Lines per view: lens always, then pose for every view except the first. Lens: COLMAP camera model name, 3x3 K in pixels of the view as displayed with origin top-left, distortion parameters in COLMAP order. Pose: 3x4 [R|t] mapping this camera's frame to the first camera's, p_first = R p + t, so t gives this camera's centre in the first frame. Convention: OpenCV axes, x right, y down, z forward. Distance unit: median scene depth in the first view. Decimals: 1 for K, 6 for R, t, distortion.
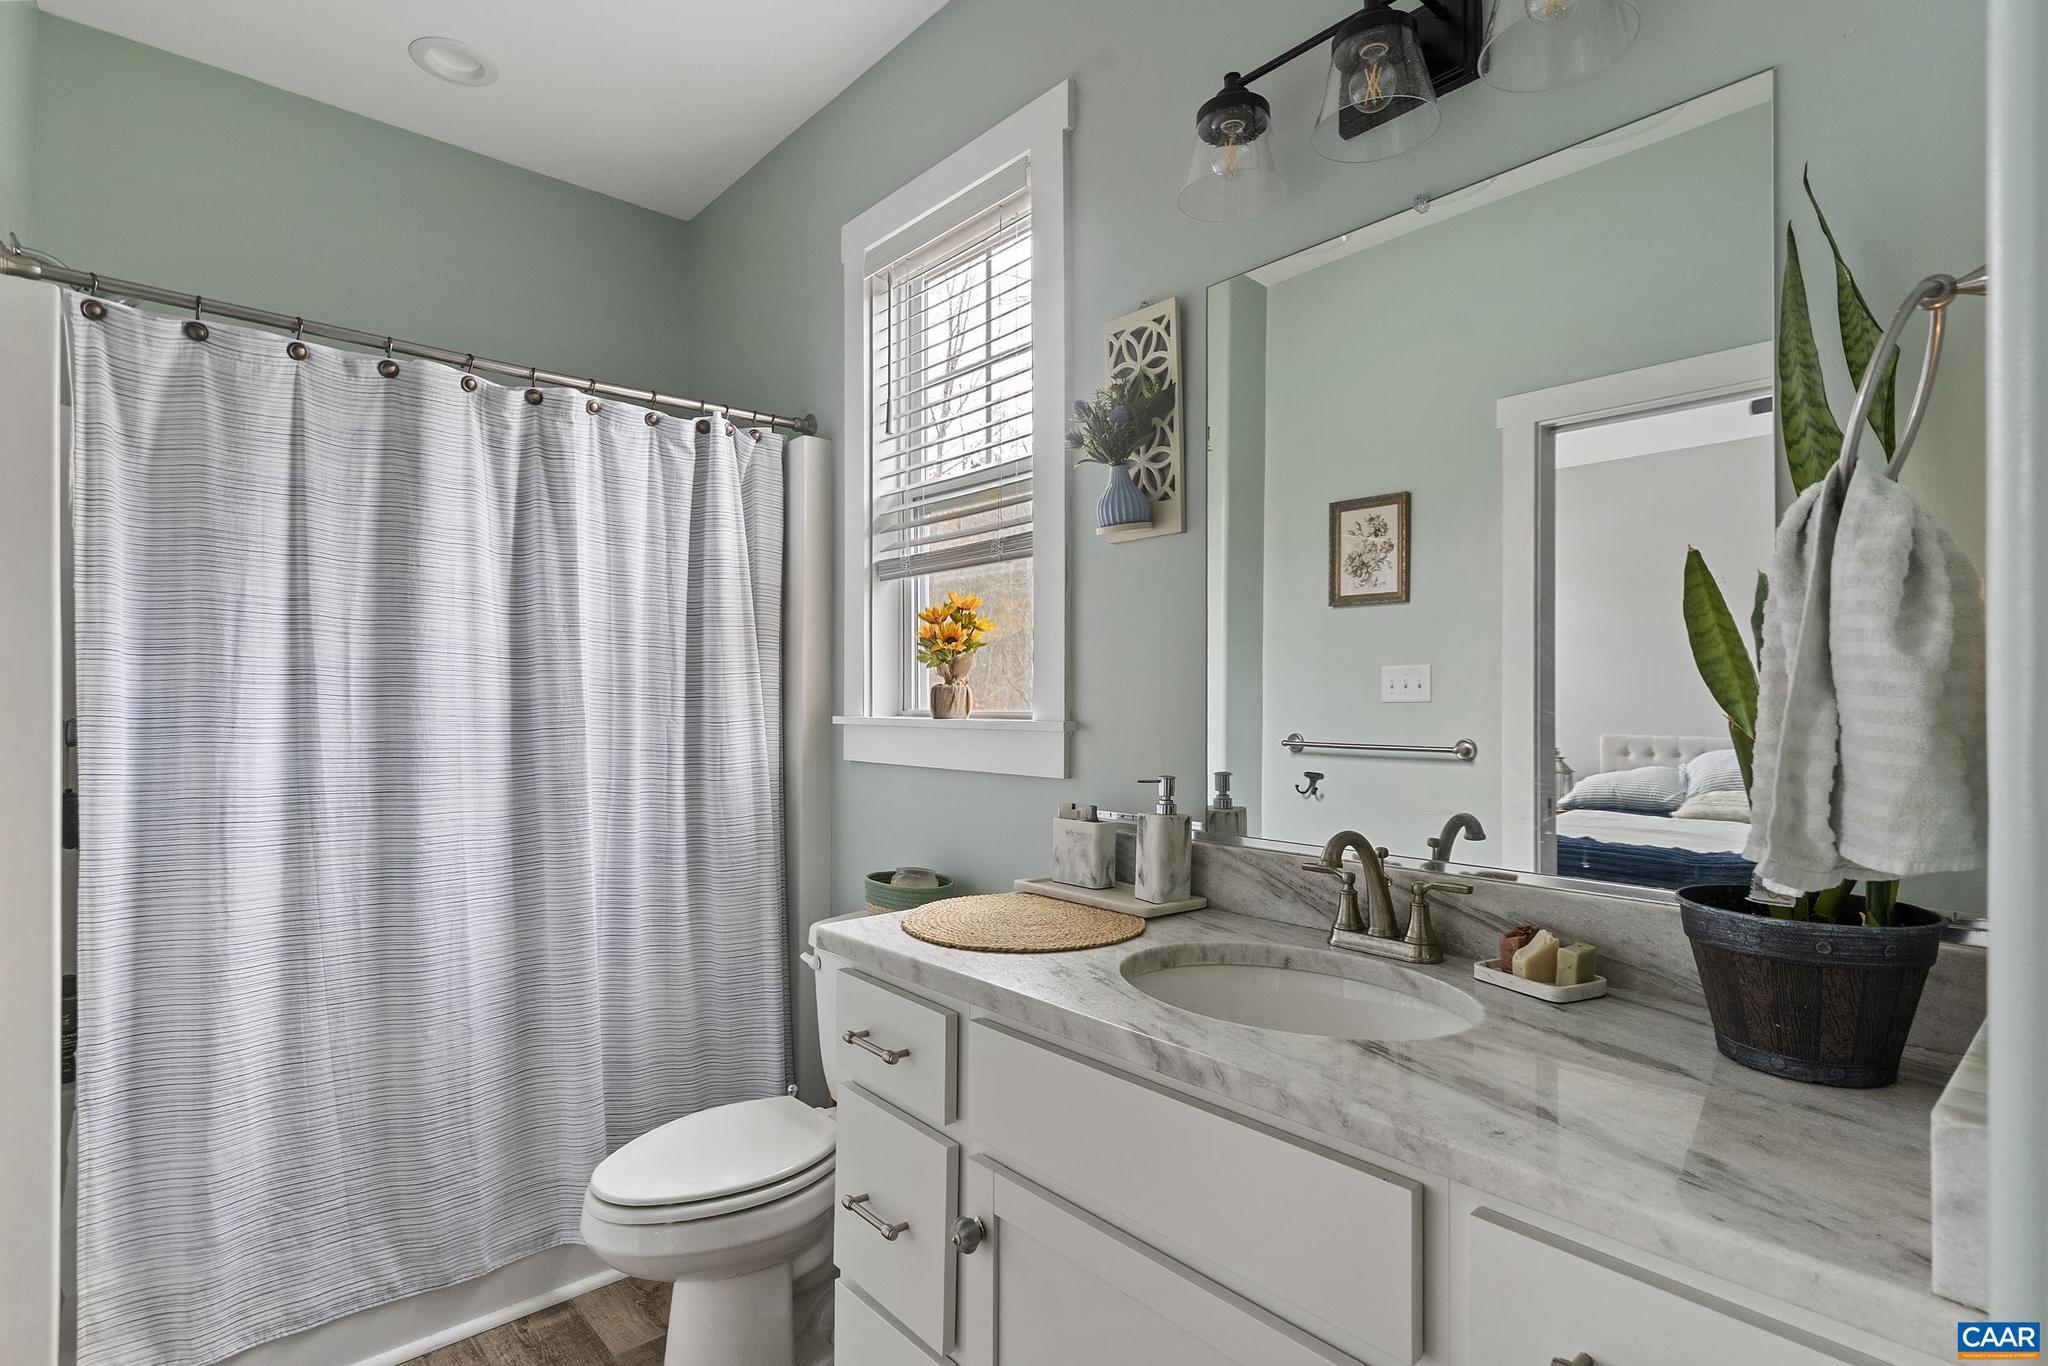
lens RADIAL K [[989.5, 0, 1024.0], [0, 989.5, 698.8], [0, 0, 1]] dist [0.004314, -0.001412]
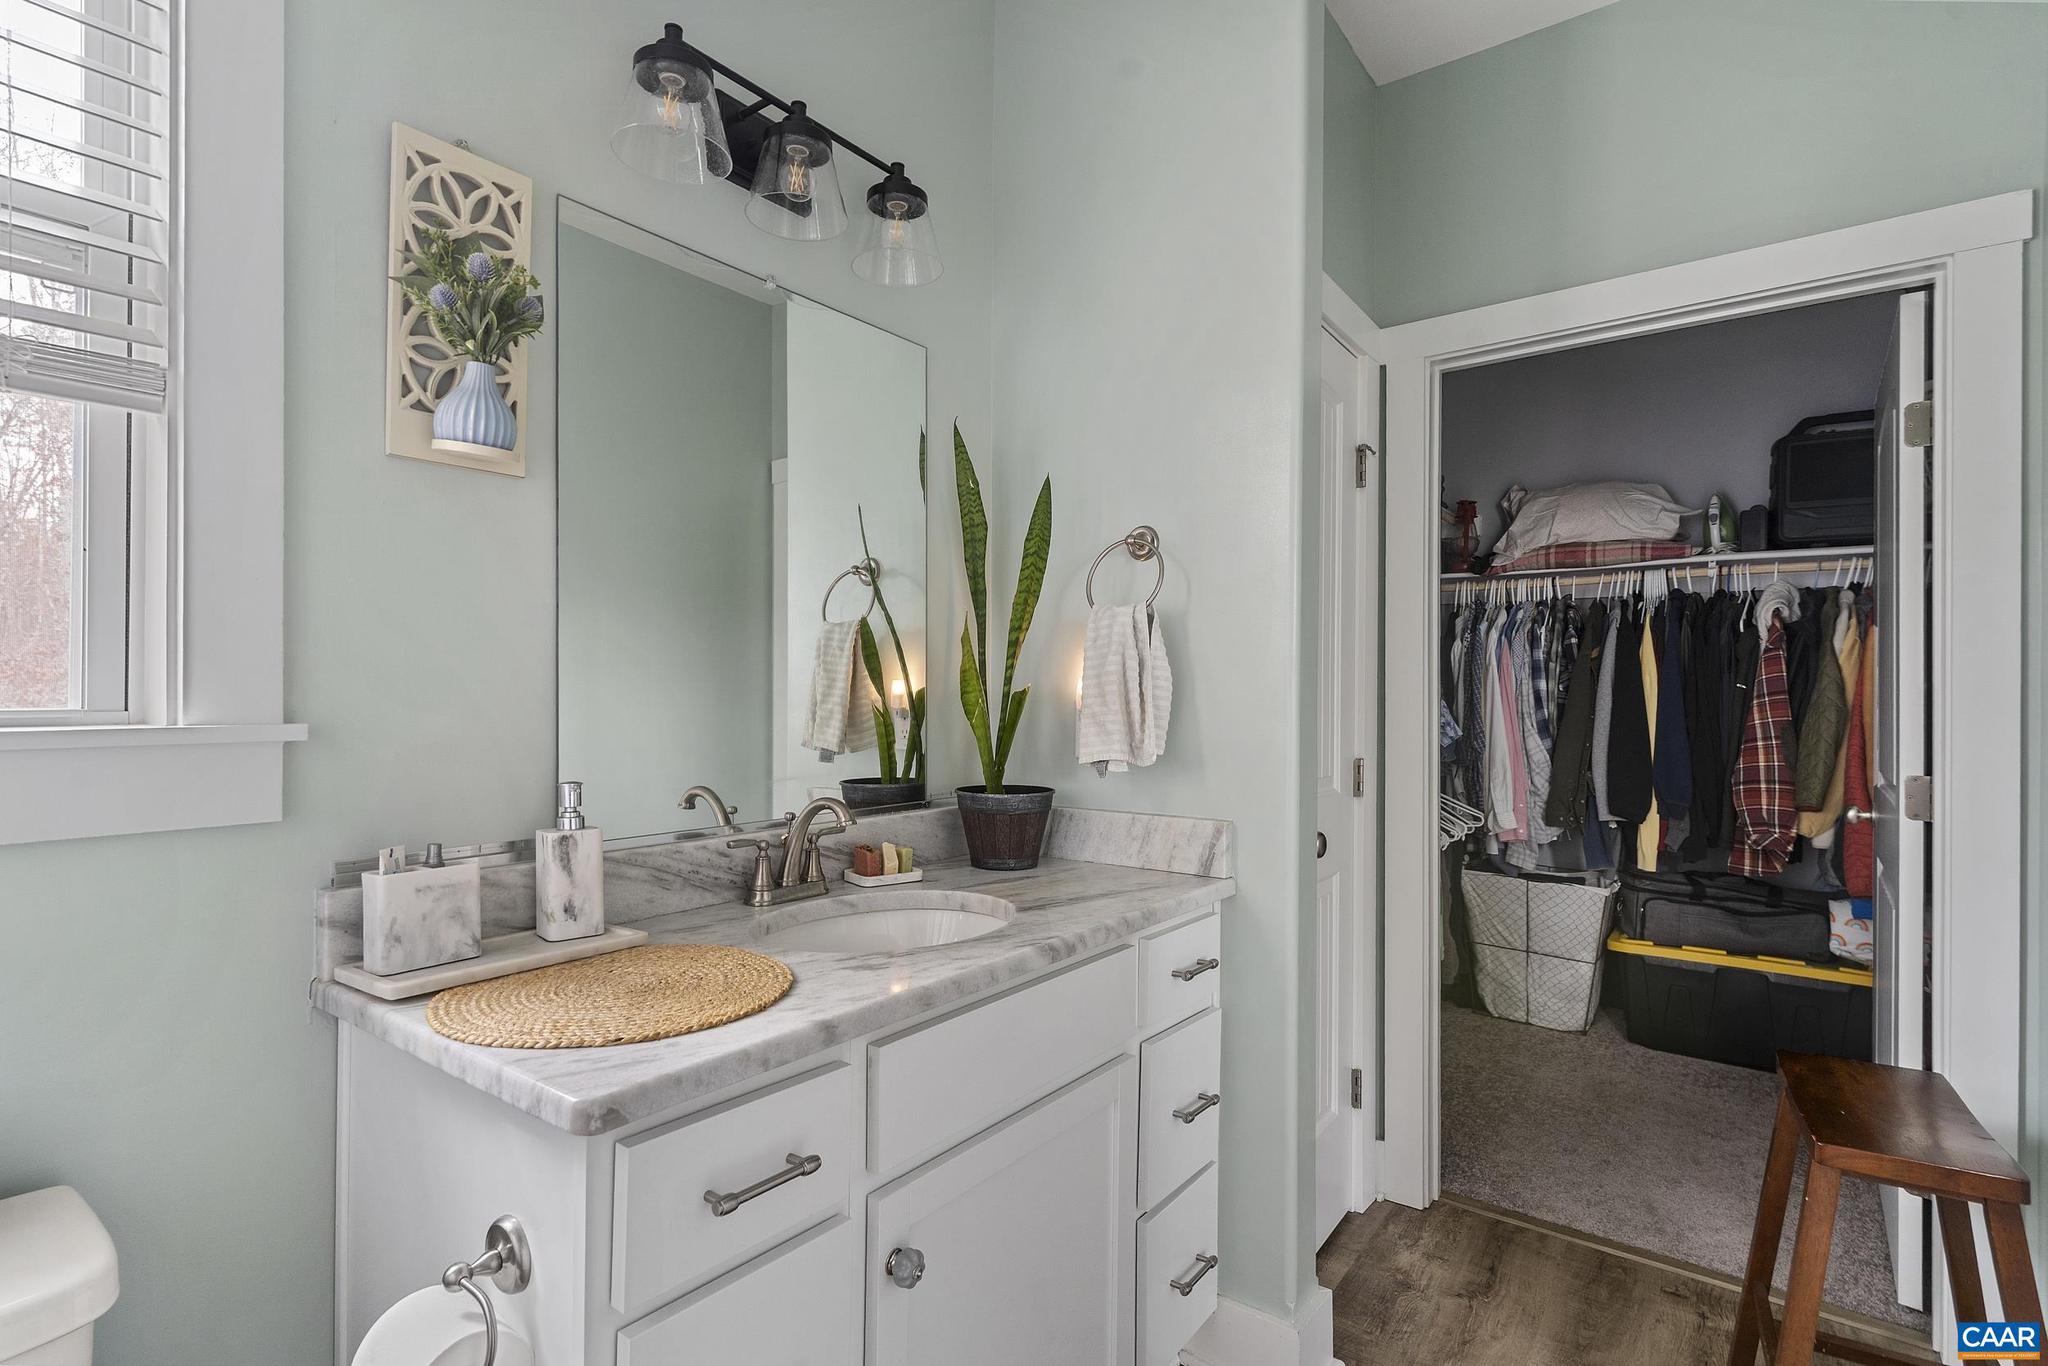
lens RADIAL K [[989.5, 0, 1024.4], [0, 989.5, 686.0], [0, 0, 1]] dist [0.004314, -0.001412]
pose [[-0.195779, 0.002457, 0.980645, -0.691293], [-0.008613, 0.999954, -0.004225, -0.000670], [-0.980610, -0.009274, -0.195749, 0.753627]]
